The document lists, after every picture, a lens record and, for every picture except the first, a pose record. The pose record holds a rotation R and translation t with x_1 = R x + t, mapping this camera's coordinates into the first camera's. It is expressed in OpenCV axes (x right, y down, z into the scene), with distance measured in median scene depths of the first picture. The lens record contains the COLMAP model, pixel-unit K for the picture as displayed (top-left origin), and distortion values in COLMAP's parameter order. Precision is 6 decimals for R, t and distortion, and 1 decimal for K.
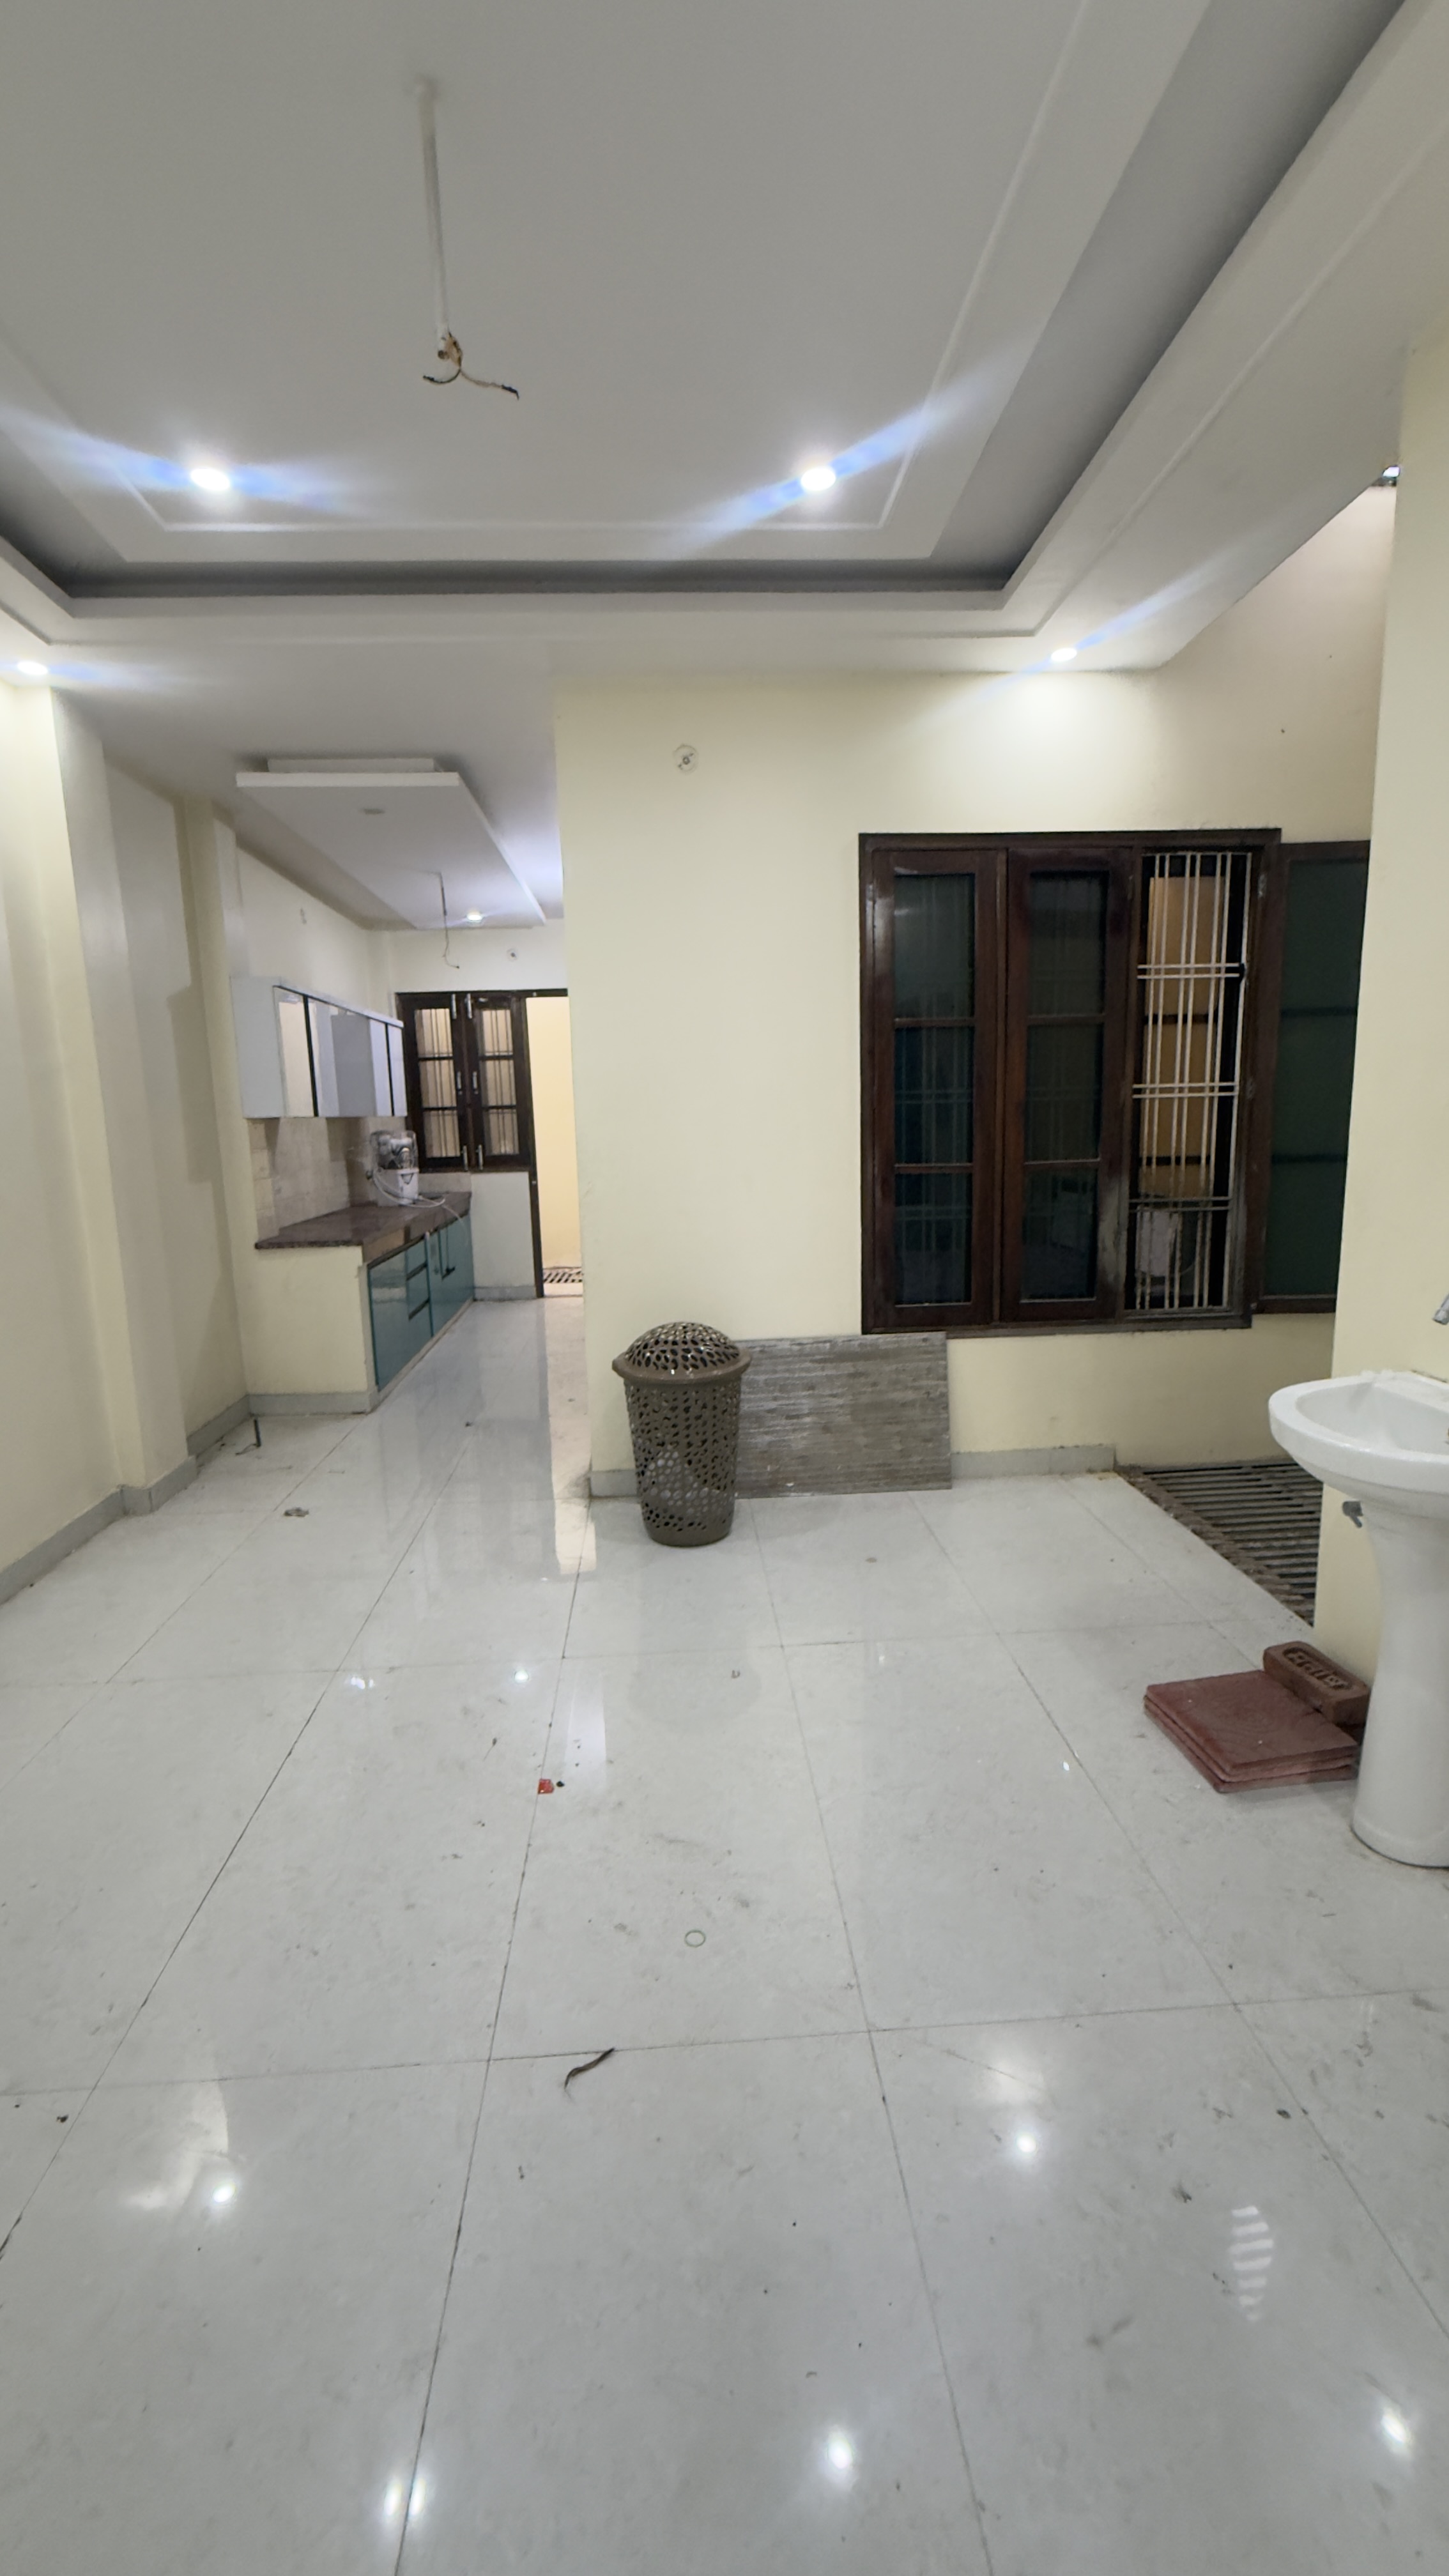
lens RADIAL K [[1026.9, 0, 719.9], [0, 1026.9, 1282.6], [0, 0, 1]] dist [0.000946, -0.000362]
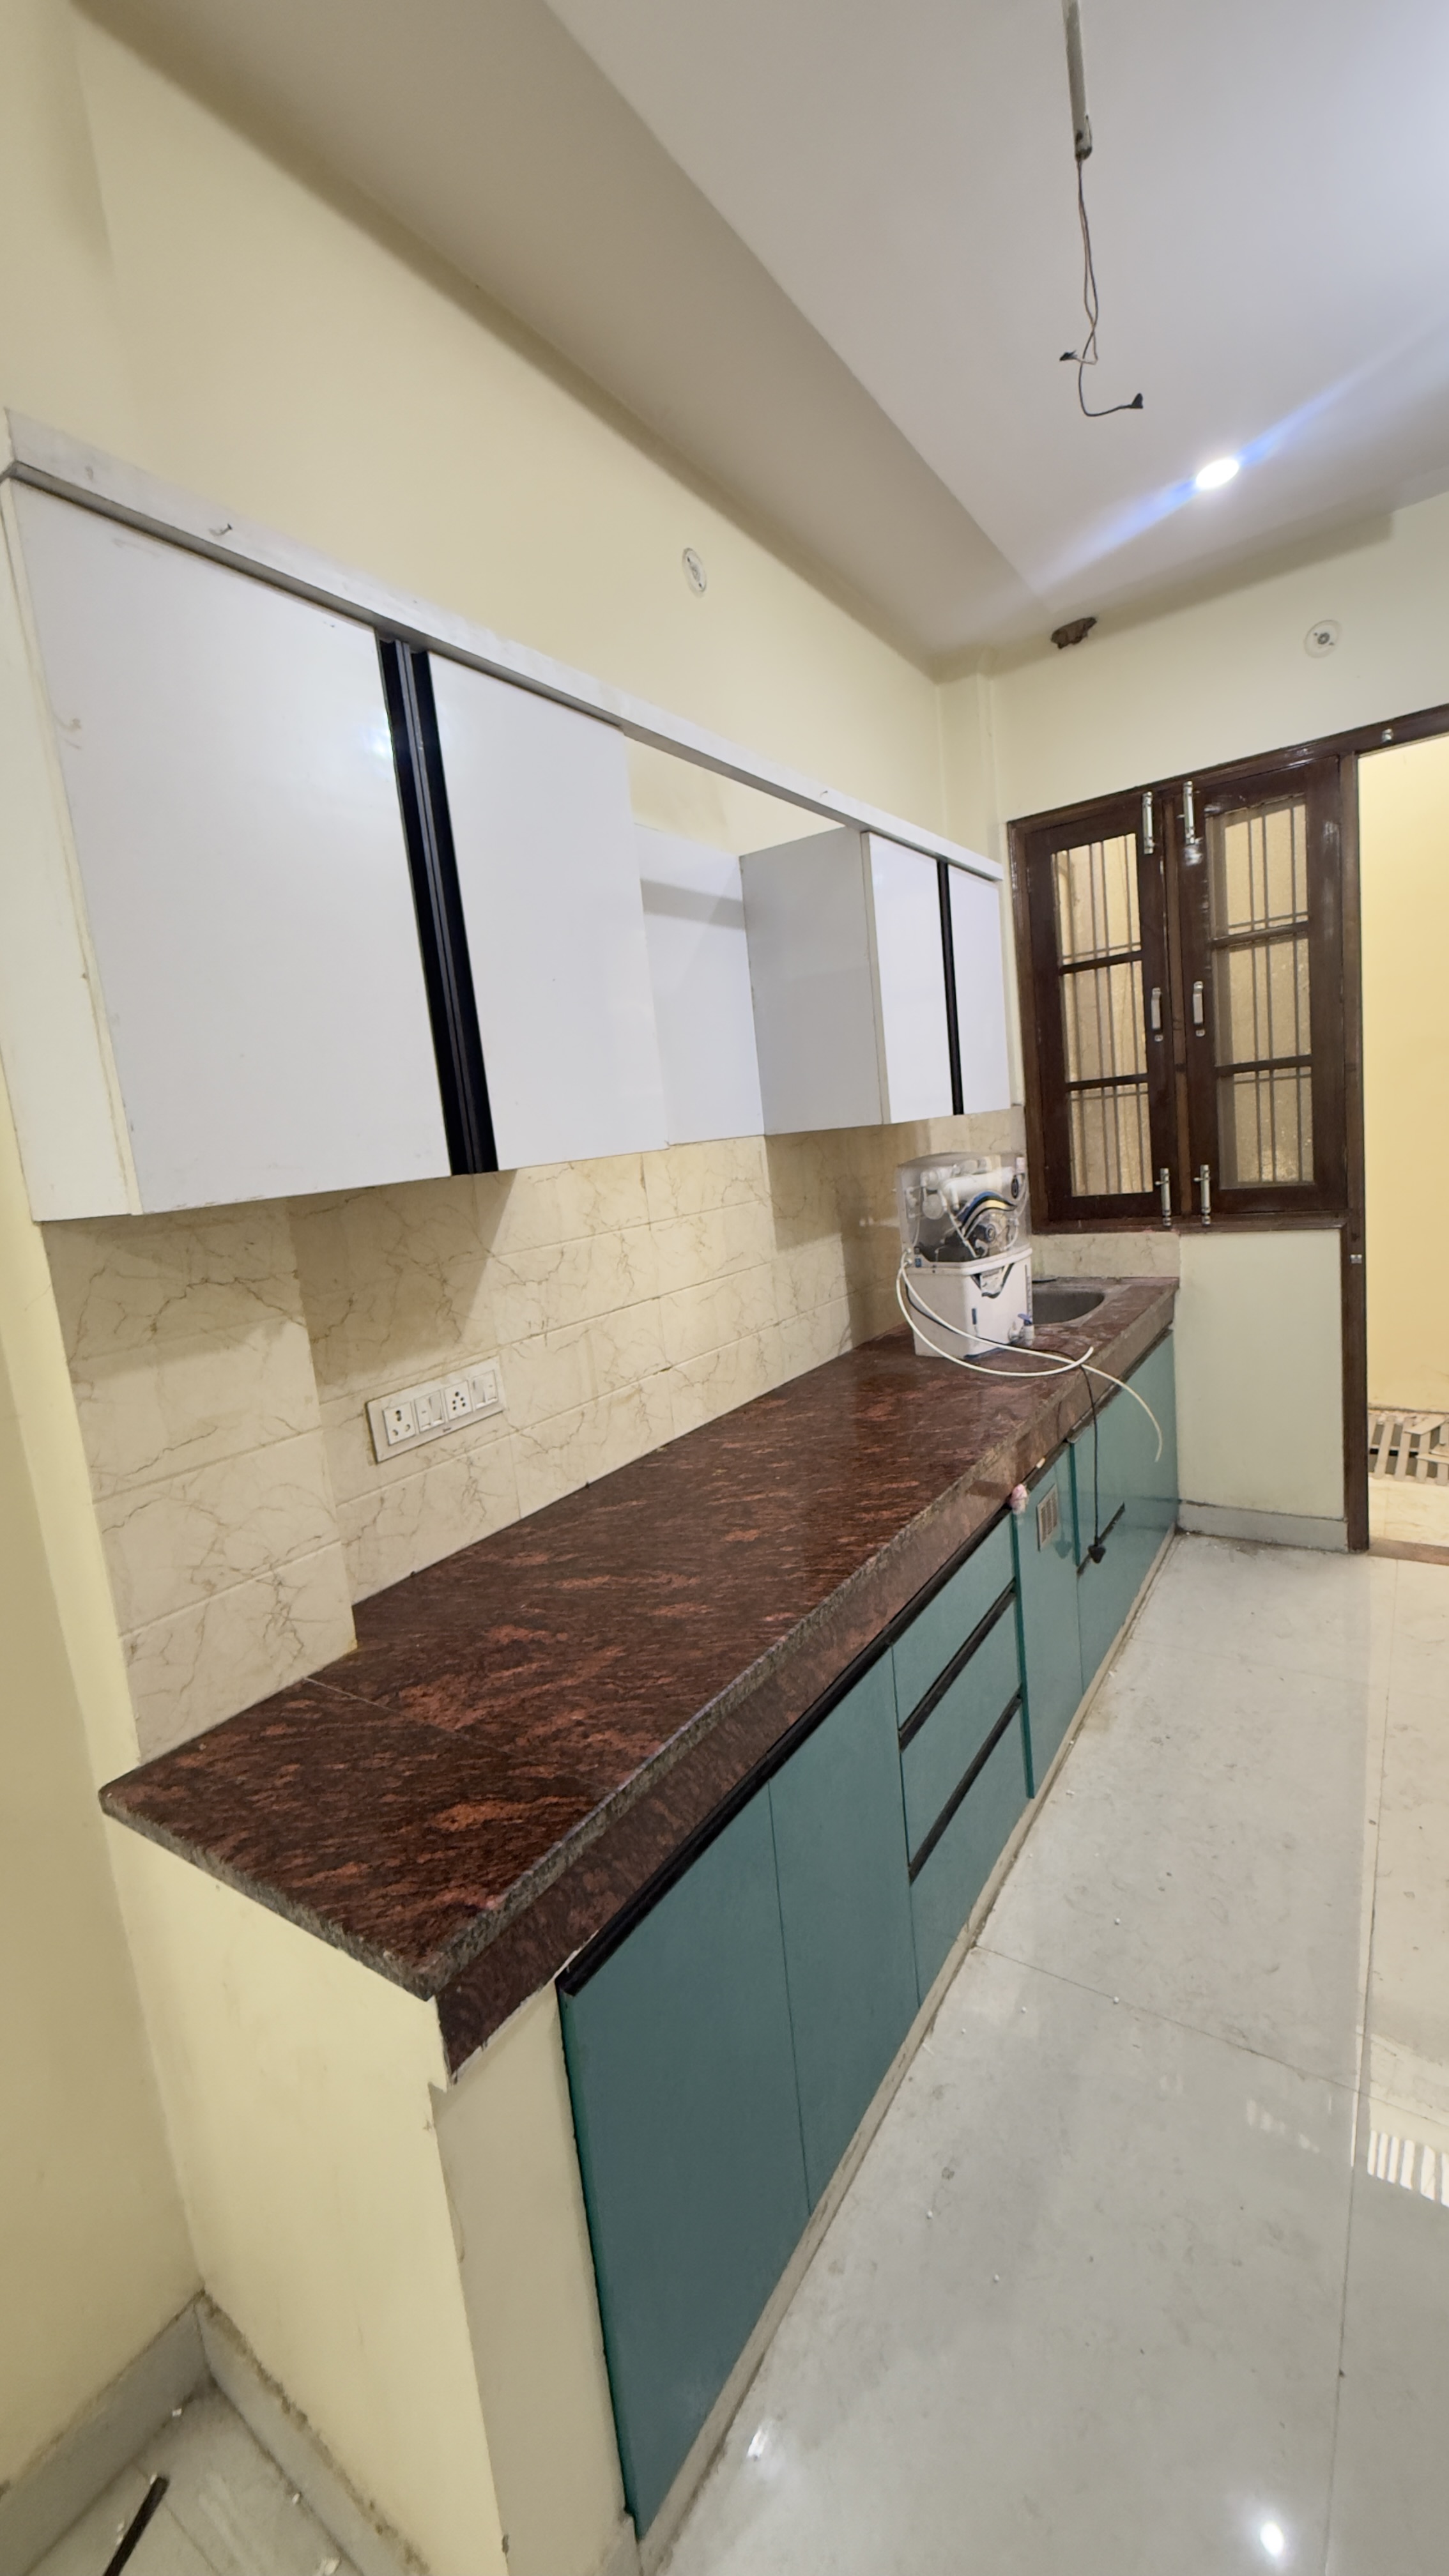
lens RADIAL K [[1026.9, 0, 719.9], [0, 1026.9, 1282.6], [0, 0, 1]] dist [0.000946, -0.000362]
pose [[0.789431, 0.034643, -0.612861, -0.135744], [-0.020149, 0.999331, 0.030536, -0.096363], [0.613509, -0.011758, 0.789600, 0.566143]]
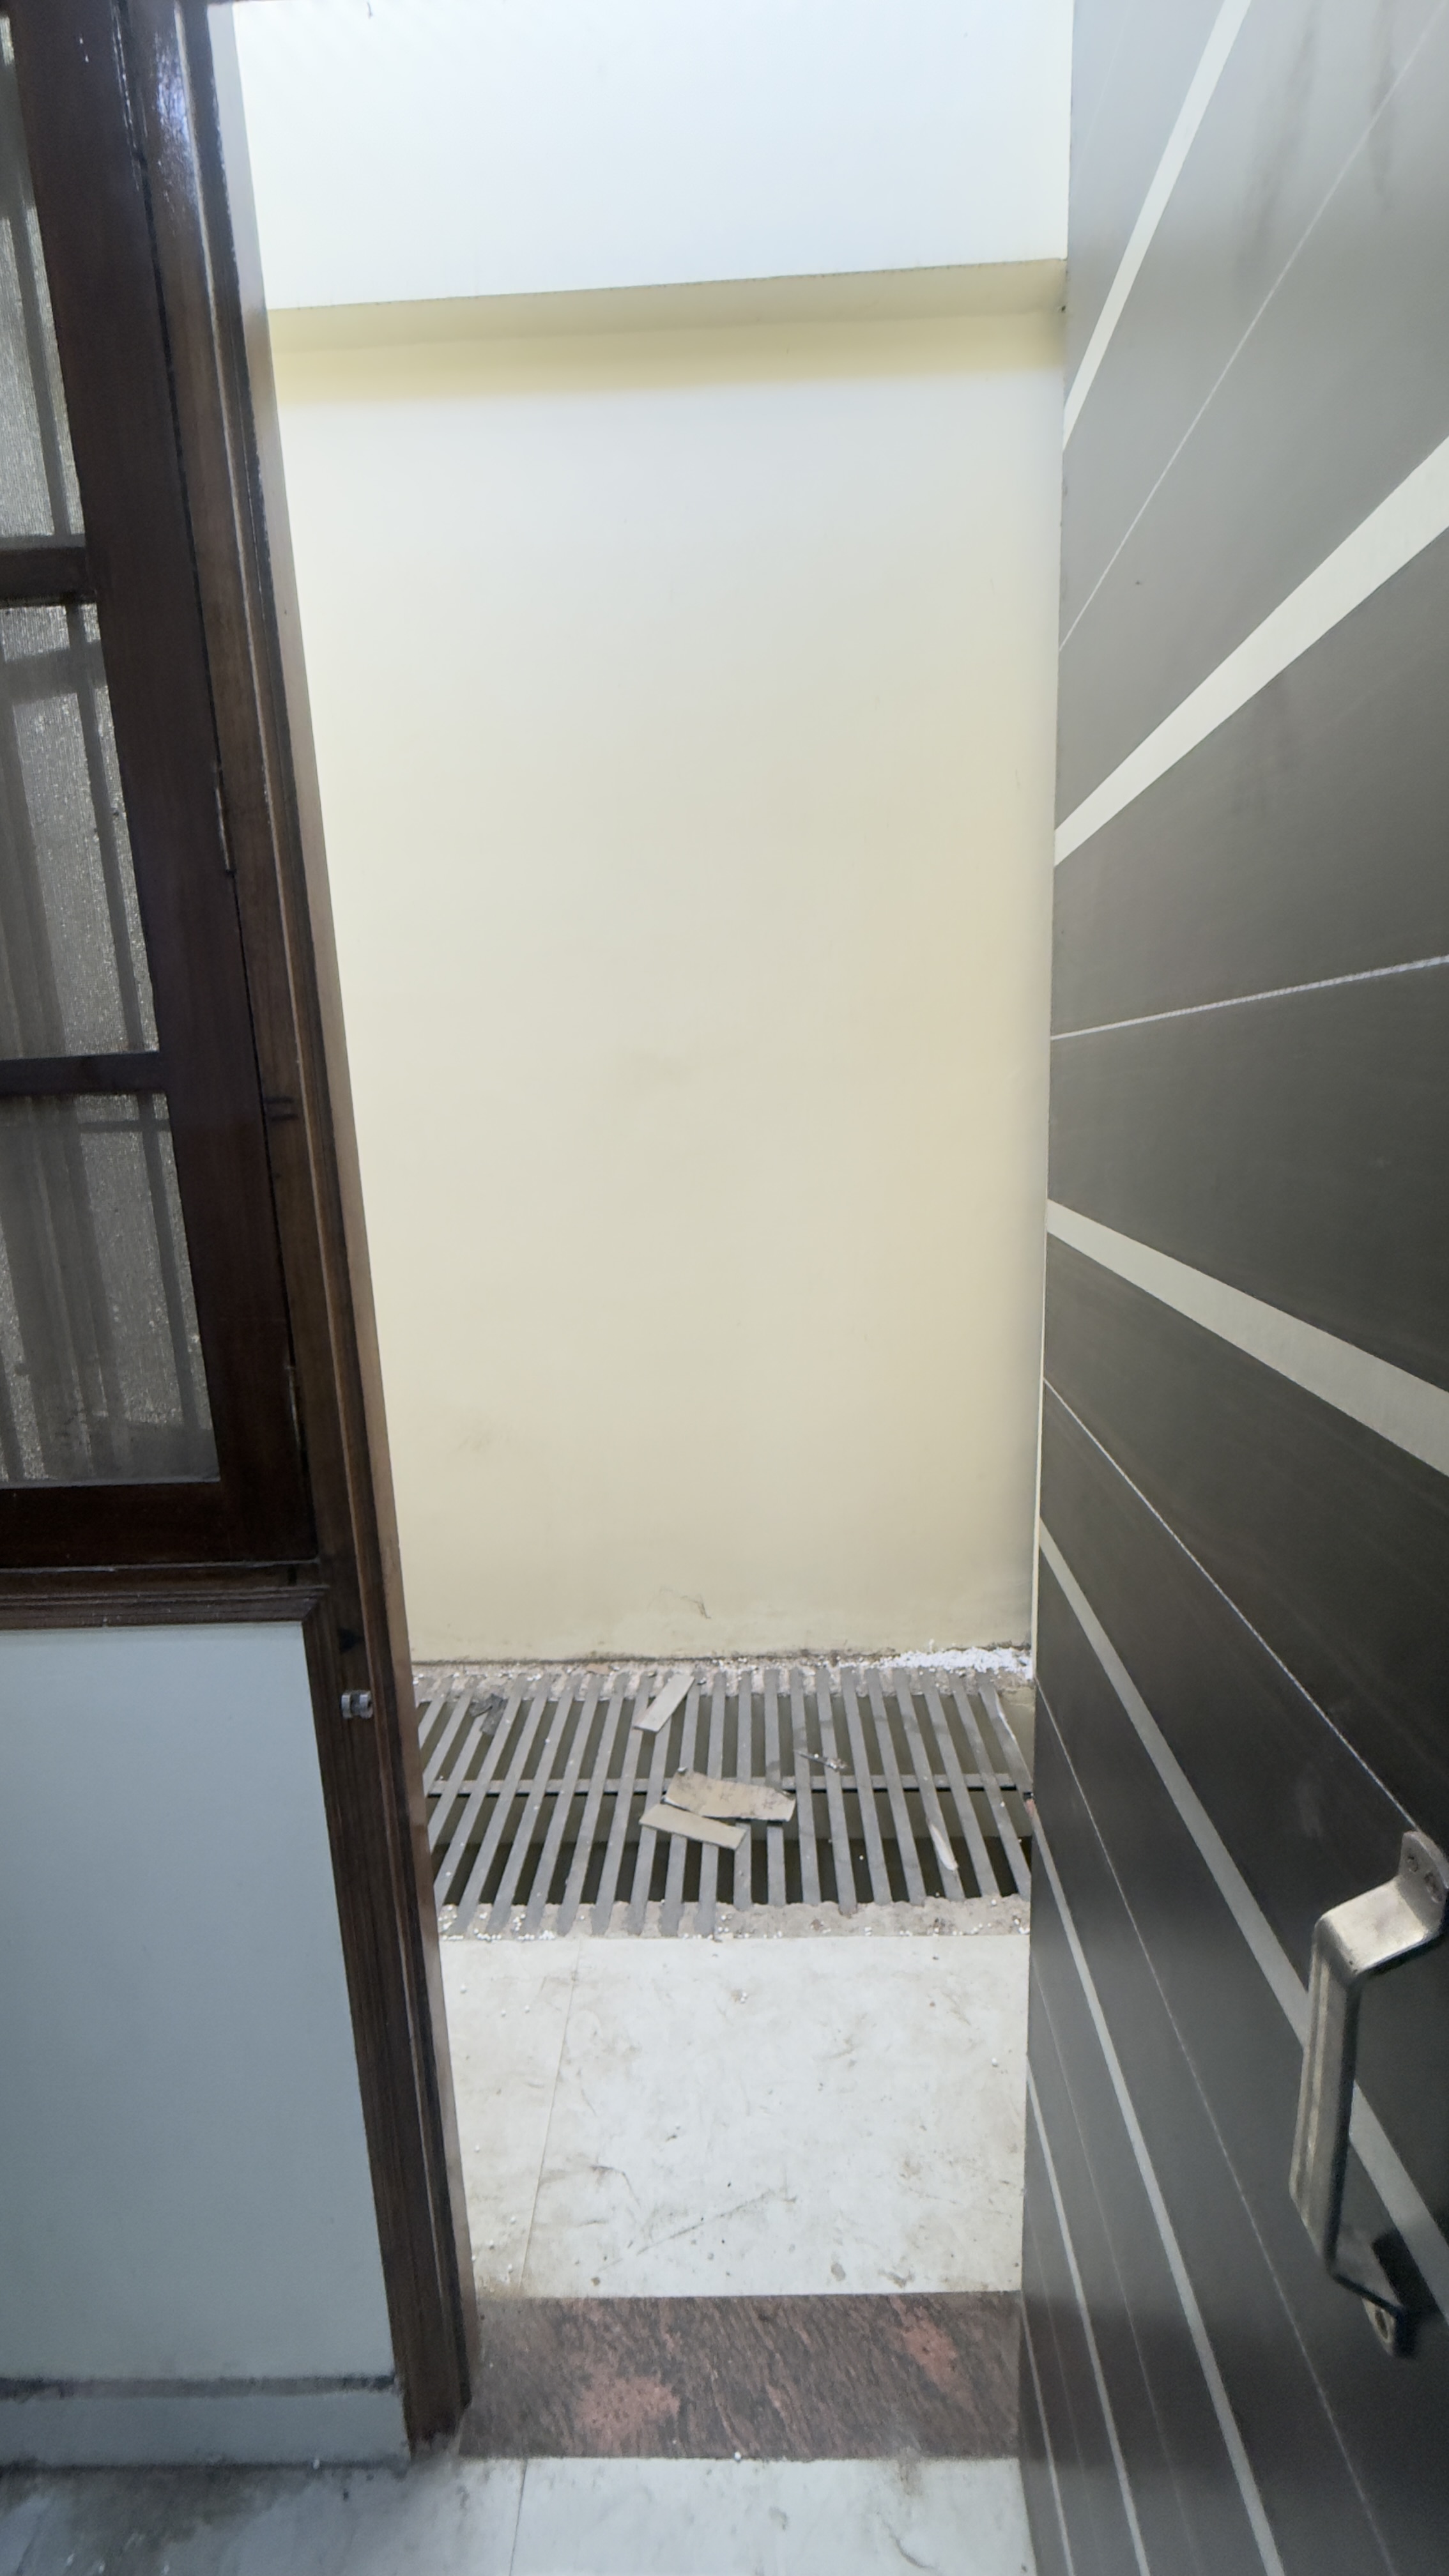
lens RADIAL K [[1026.9, 0, 719.9], [0, 1026.9, 1282.6], [0, 0, 1]] dist [0.000946, -0.000362]
pose [[0.997560, 0.004034, -0.069702, -0.131779], [-0.003109, 0.999906, 0.013378, -0.149912], [0.069750, -0.013129, 0.997478, 0.892346]]
